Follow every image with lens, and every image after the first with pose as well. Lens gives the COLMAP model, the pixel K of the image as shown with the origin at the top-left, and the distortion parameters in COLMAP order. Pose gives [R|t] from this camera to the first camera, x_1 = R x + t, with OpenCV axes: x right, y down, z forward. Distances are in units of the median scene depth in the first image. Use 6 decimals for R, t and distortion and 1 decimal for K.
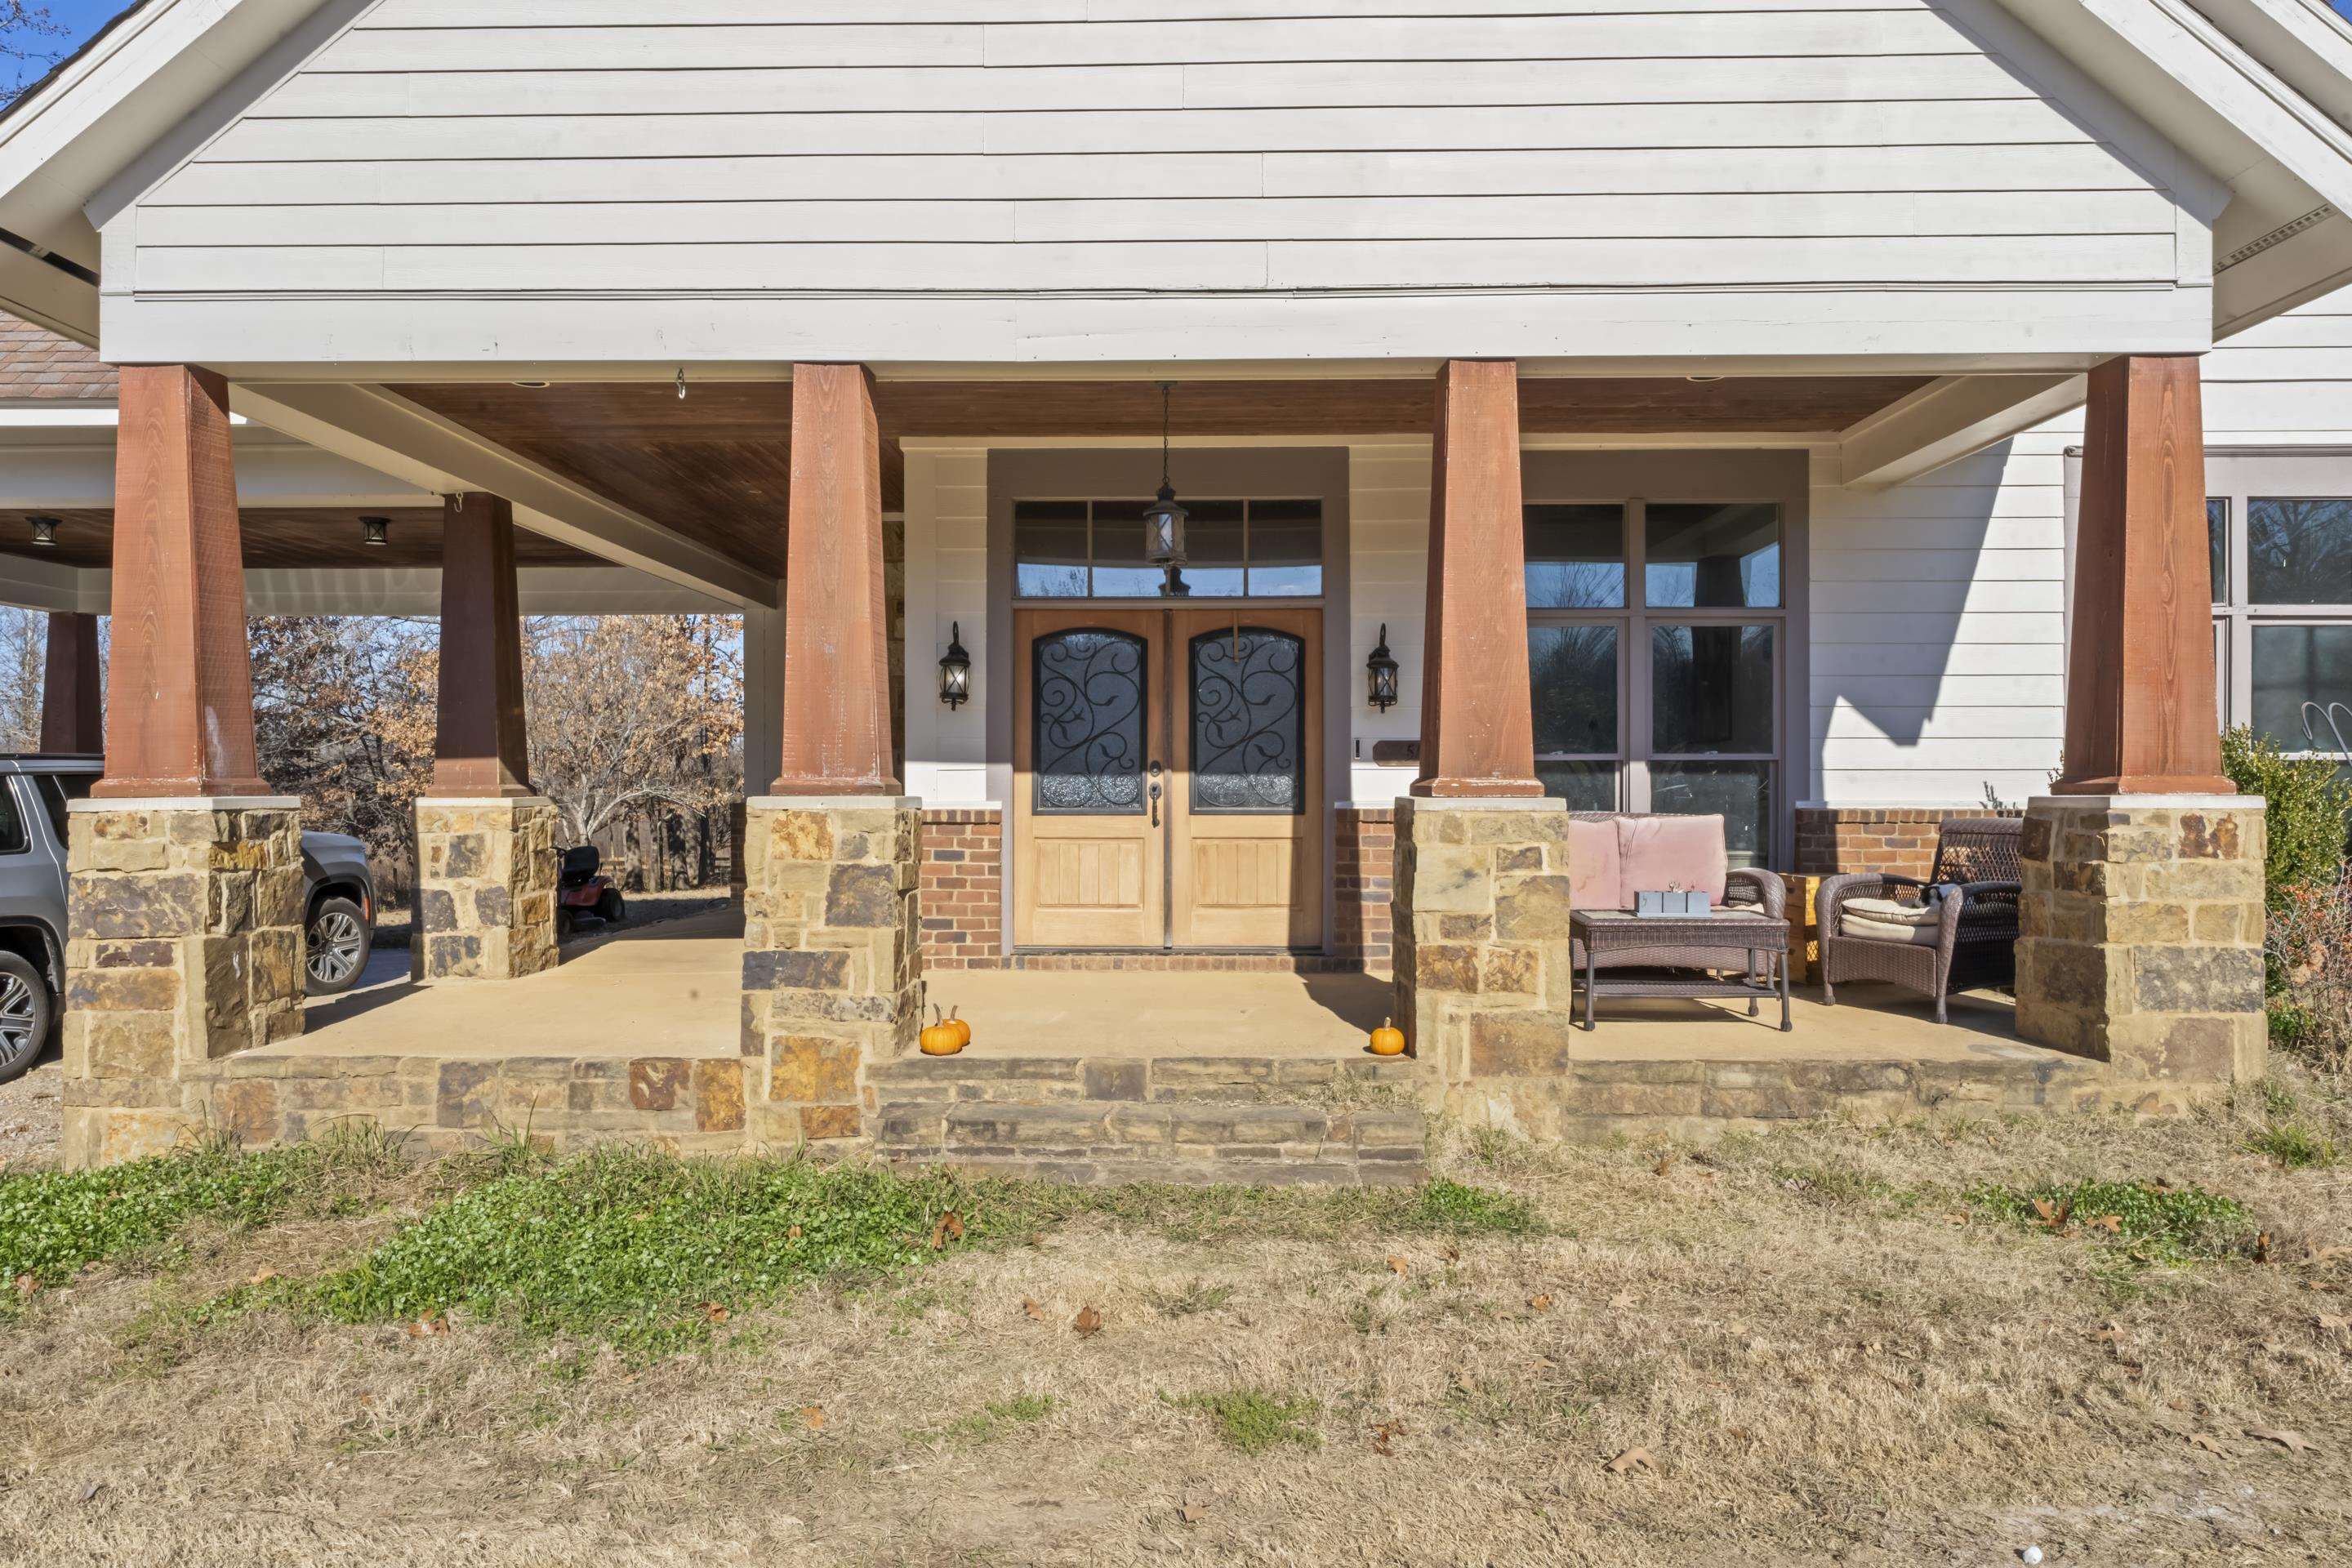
lens RADIAL K [[1534.2, 0, 1176.0], [0, 1534.2, 784.0], [0, 0, 1]] dist [0.000284, 0.000215]
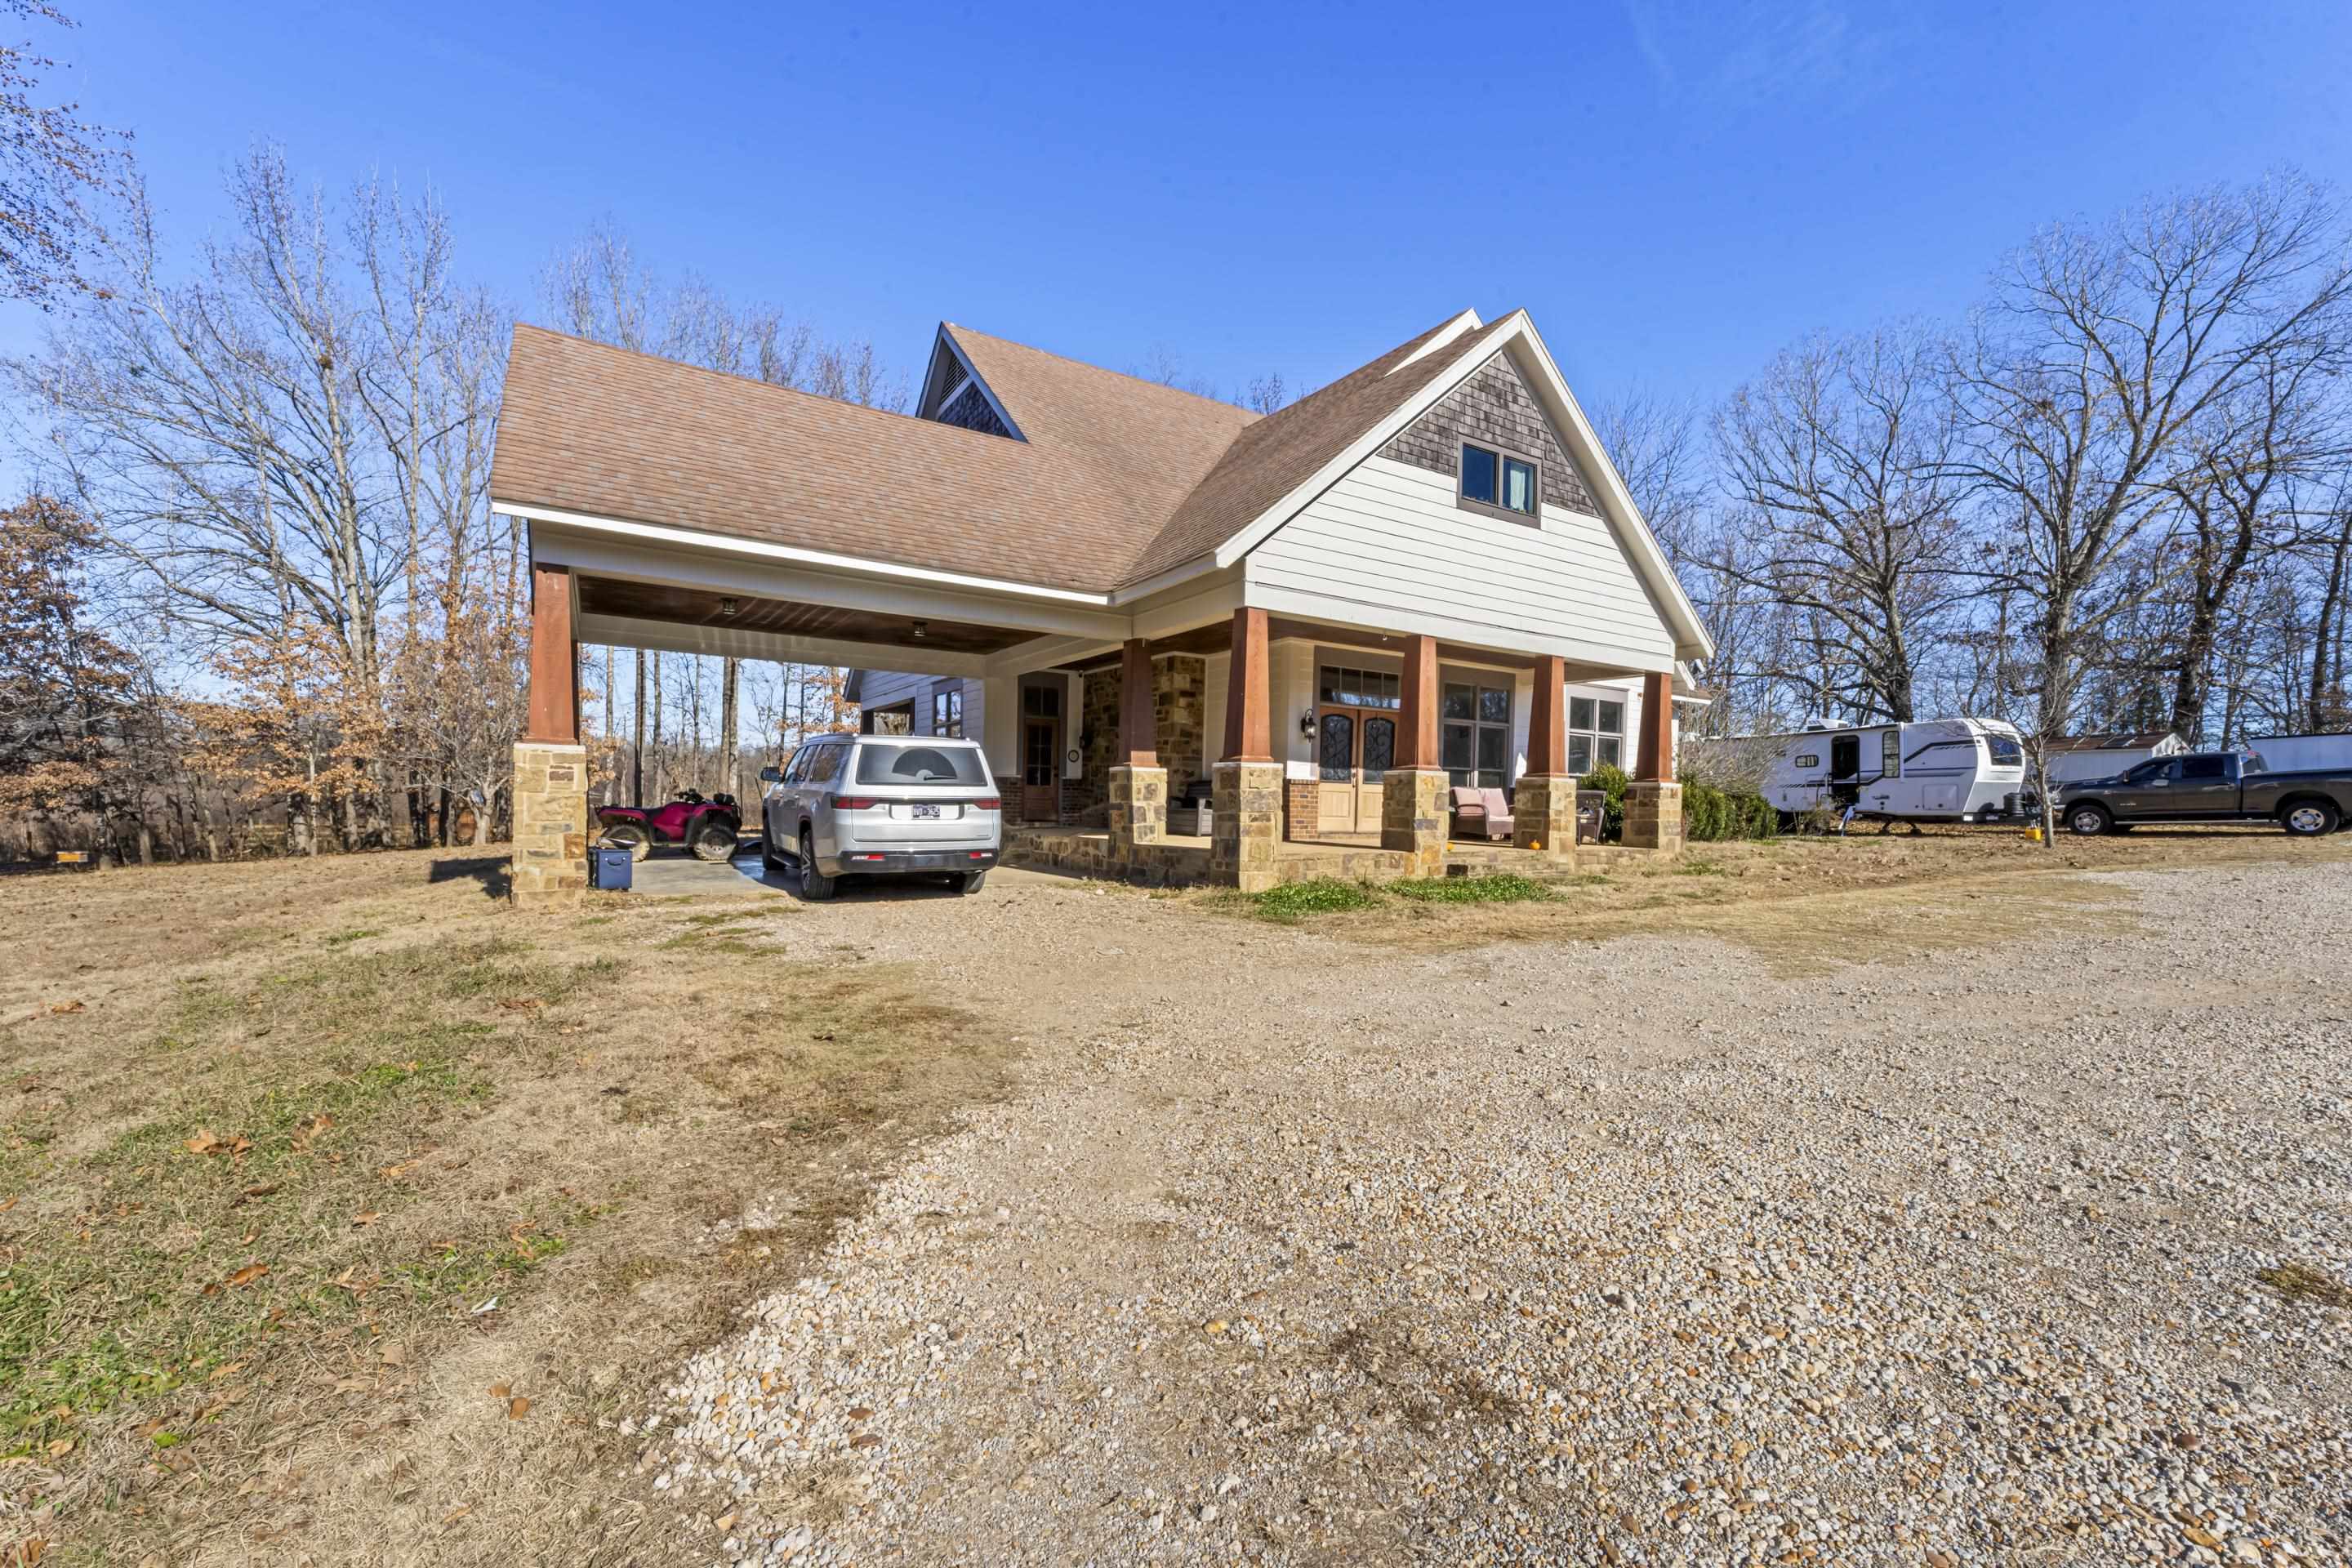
lens RADIAL K [[944.3, 0, 1172.7], [0, 944.3, 816.7], [0, 0, 1]] dist [-0.000360, -0.000157]
pose [[0.837143, 0.009896, 0.546894, -1.238181], [-0.025625, 0.999448, 0.021139, 0.053382], [-0.546383, -0.031711, 0.836935, -0.256455]]
